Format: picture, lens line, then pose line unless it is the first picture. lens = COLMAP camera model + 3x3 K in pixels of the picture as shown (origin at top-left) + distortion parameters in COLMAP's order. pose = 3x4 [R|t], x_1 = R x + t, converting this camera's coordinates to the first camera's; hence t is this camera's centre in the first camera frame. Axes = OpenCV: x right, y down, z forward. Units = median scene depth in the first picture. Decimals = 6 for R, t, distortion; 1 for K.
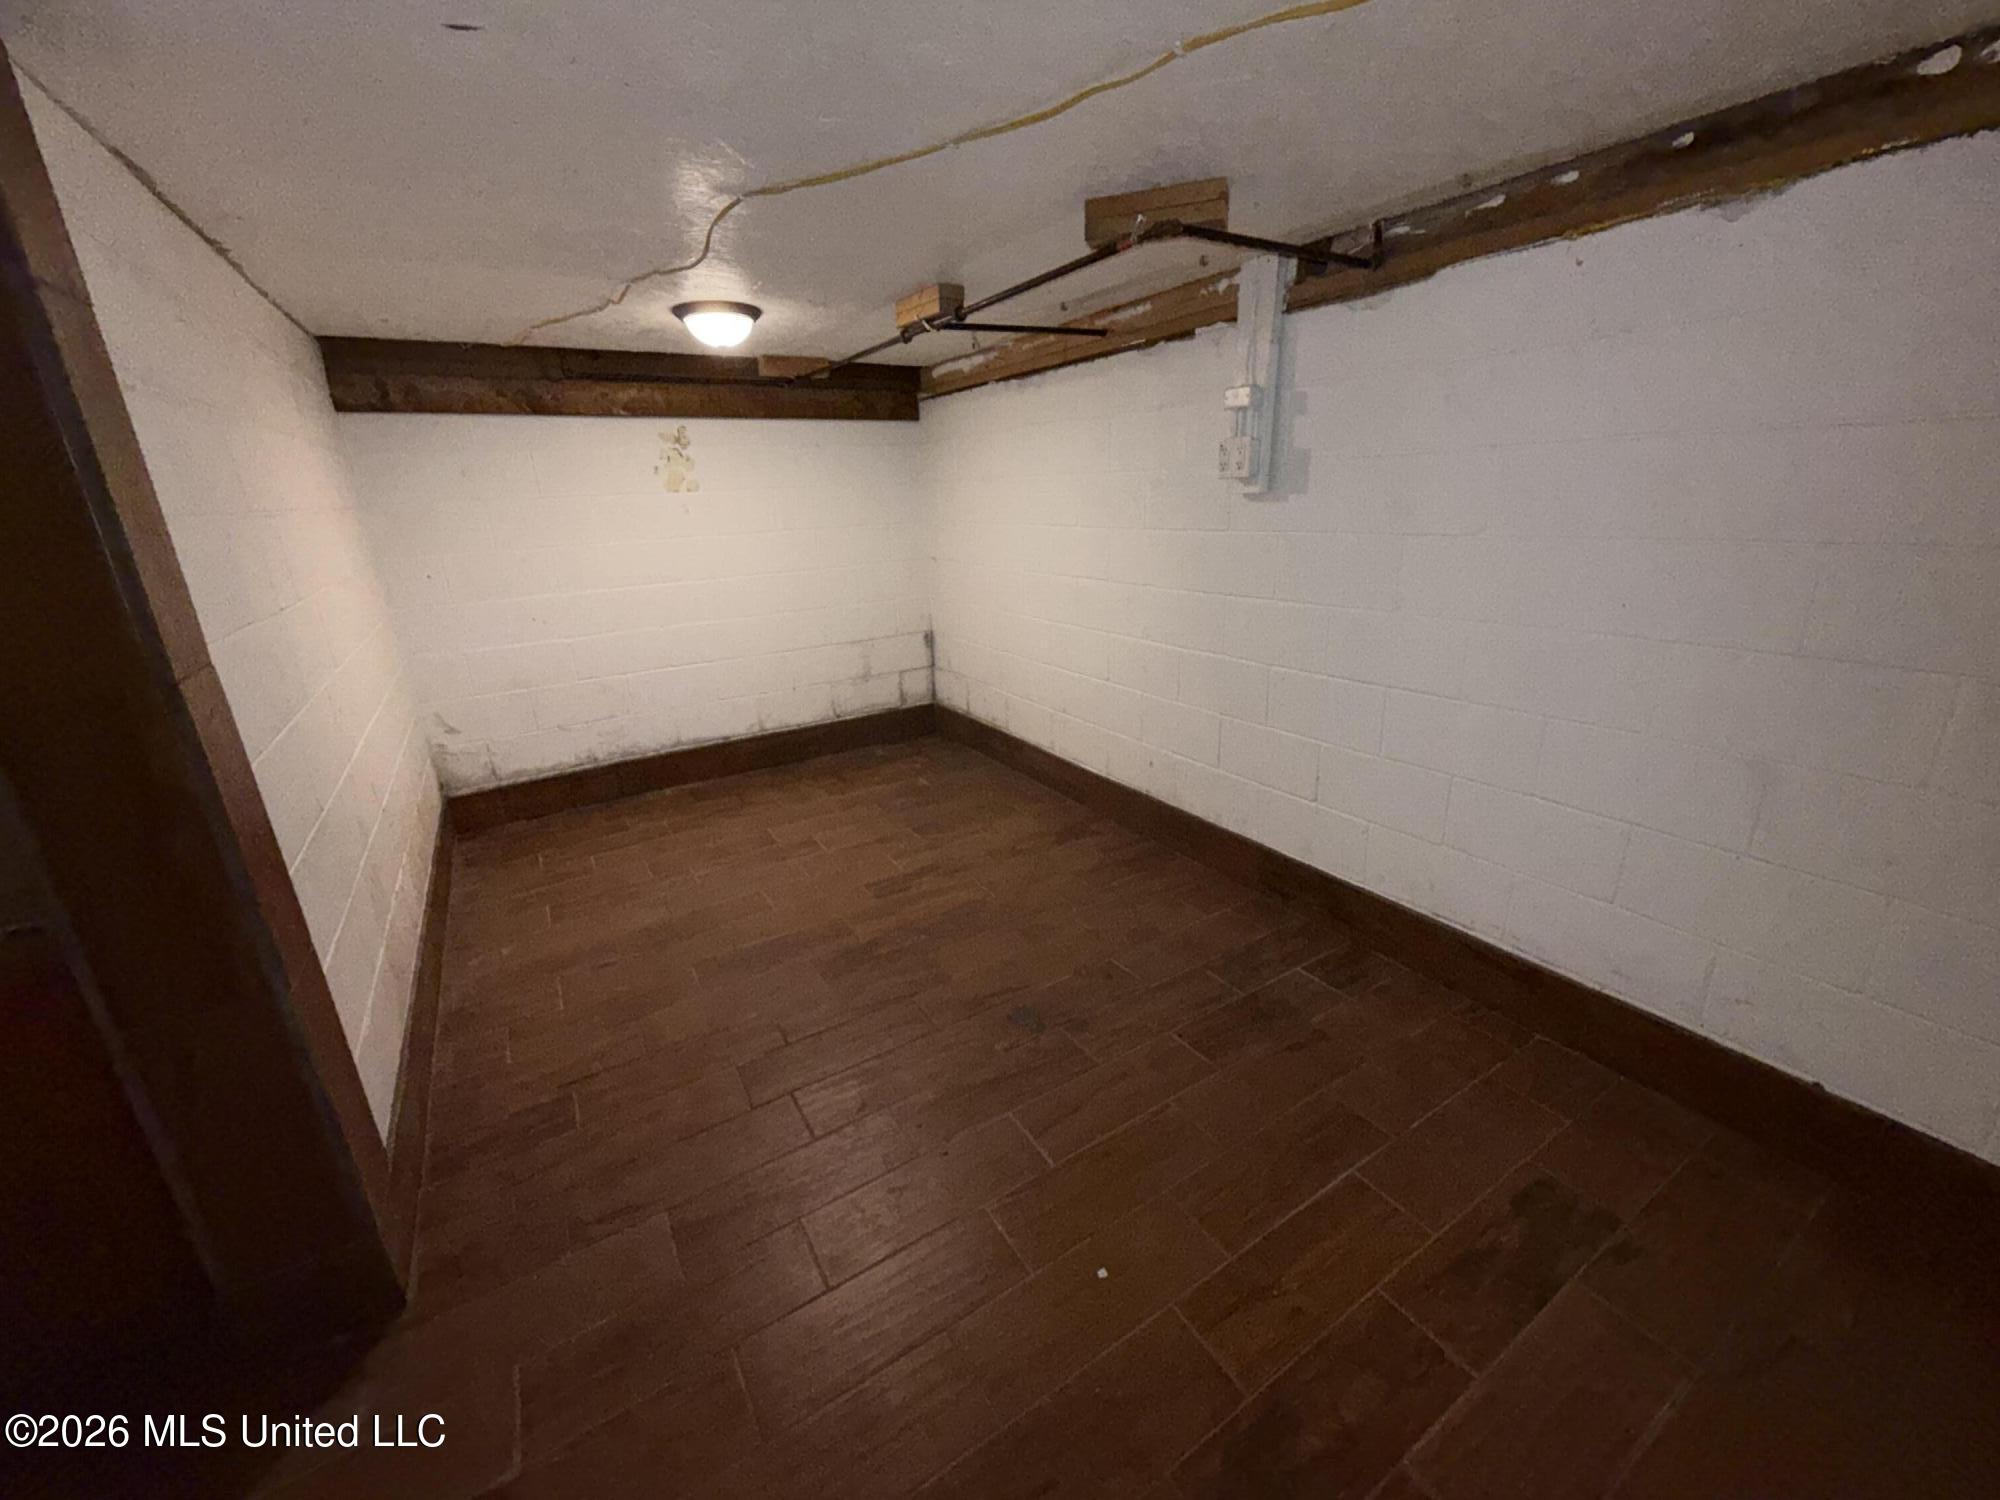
lens RADIAL K [[799.3, 0, 1007.8], [0, 799.3, 743.7], [0, 0, 1]] dist [0.001232, 0.000101]
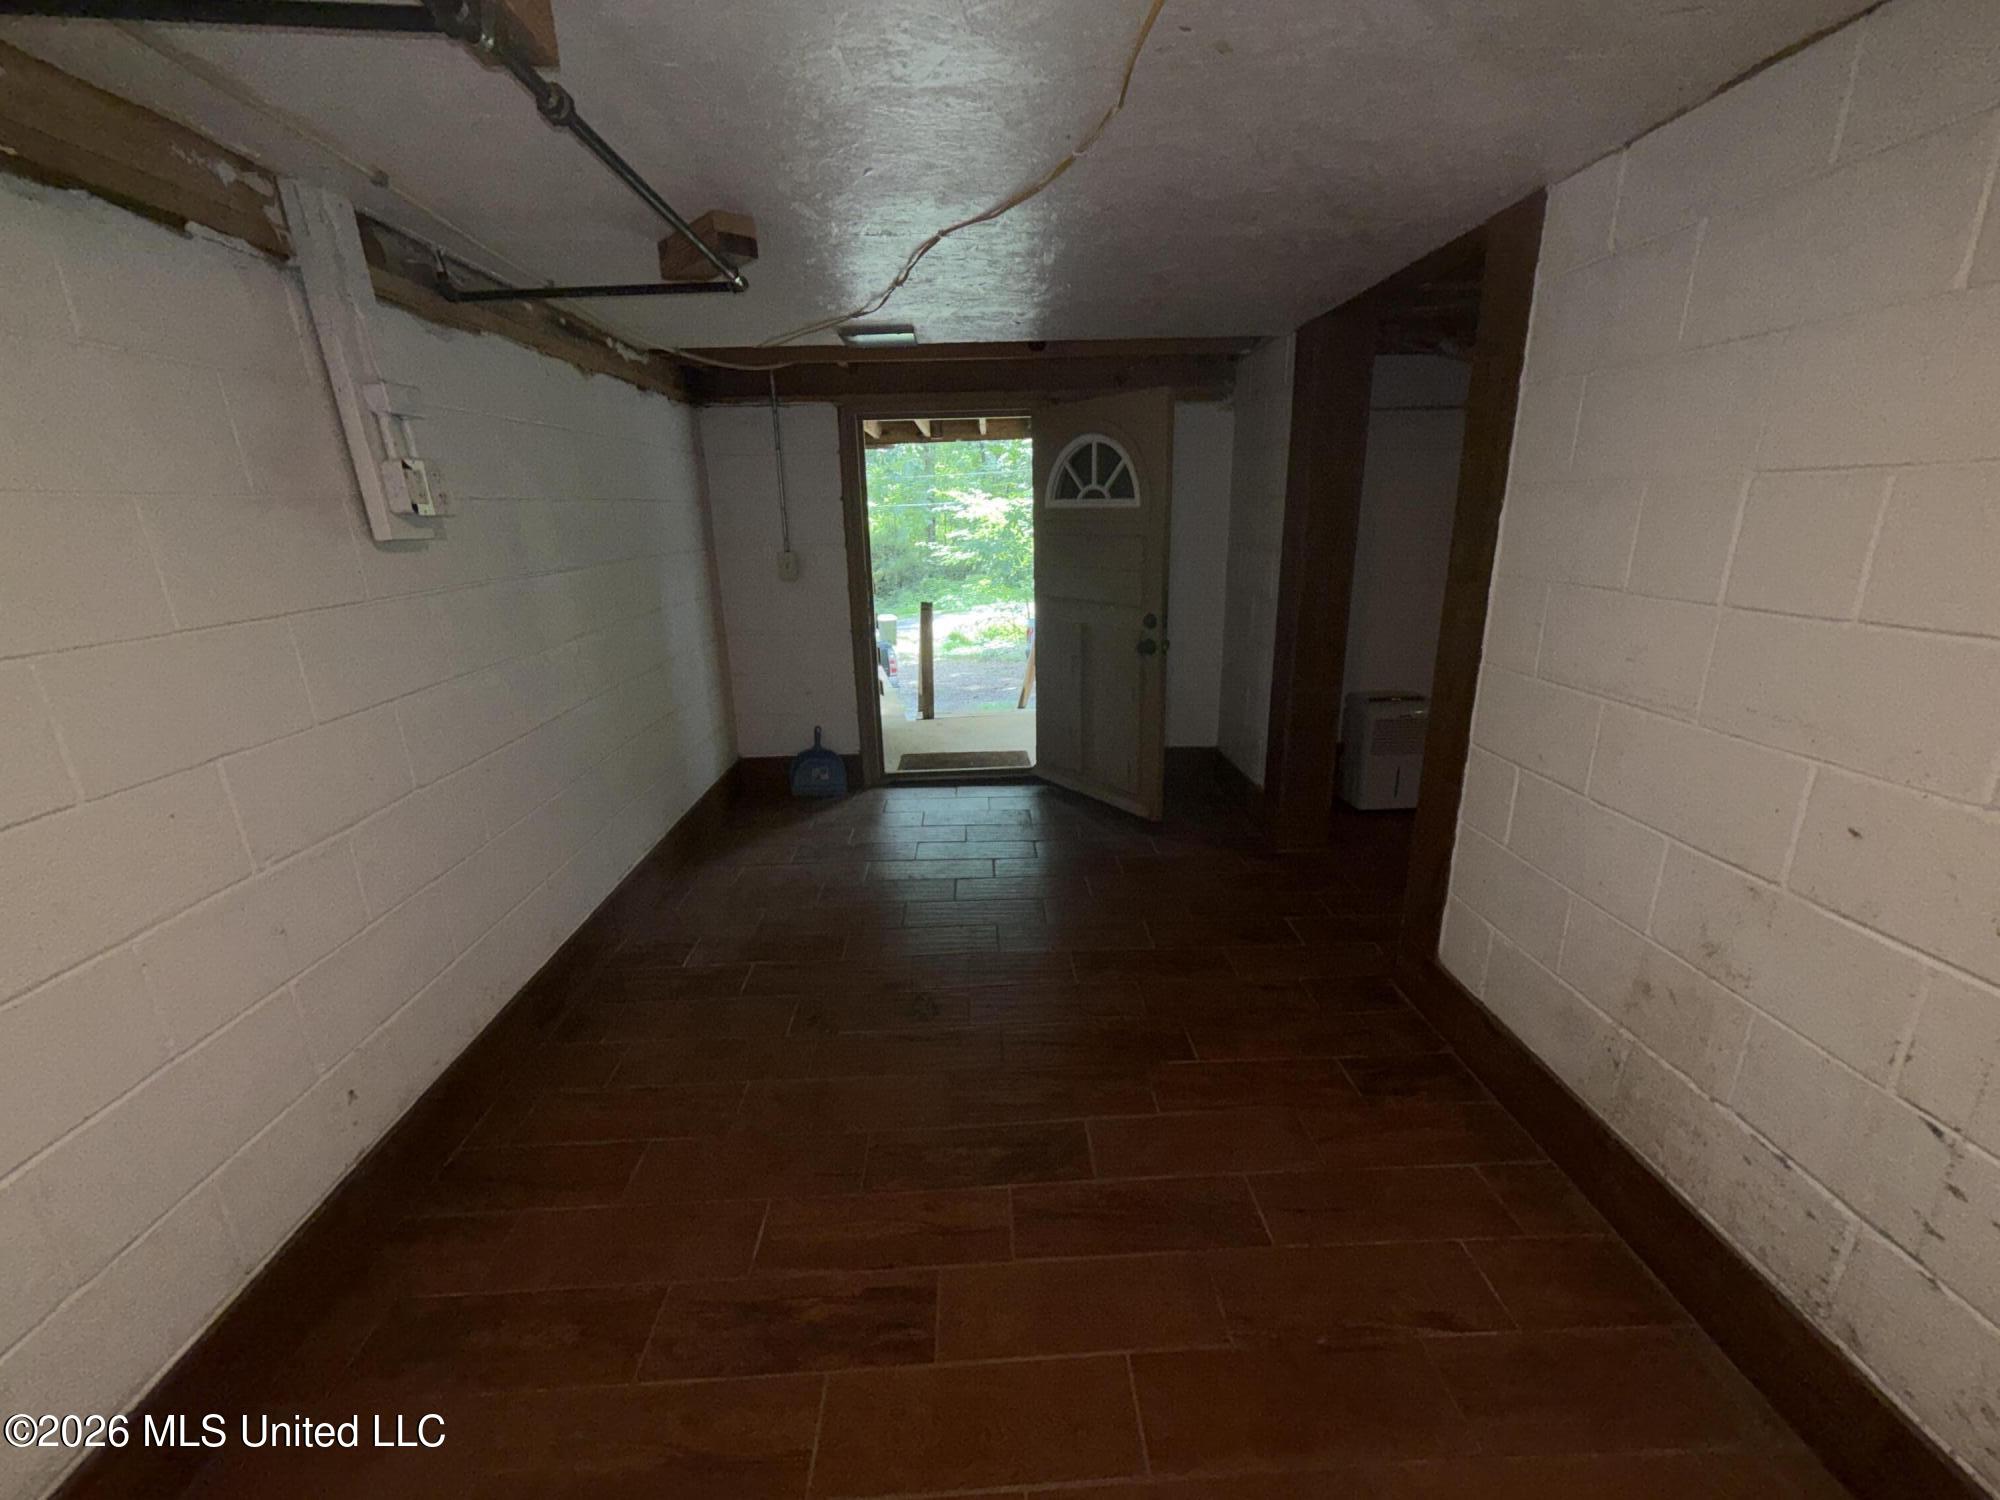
lens RADIAL K [[799.3, 0, 1007.8], [0, 799.3, 743.7], [0, 0, 1]] dist [0.001232, 0.000101]
pose [[-0.875404, -0.083648, 0.476099, -0.467292], [0.199102, 0.835095, 0.512810, -0.396878], [-0.440484, 0.543708, -0.714392, 1.290989]]
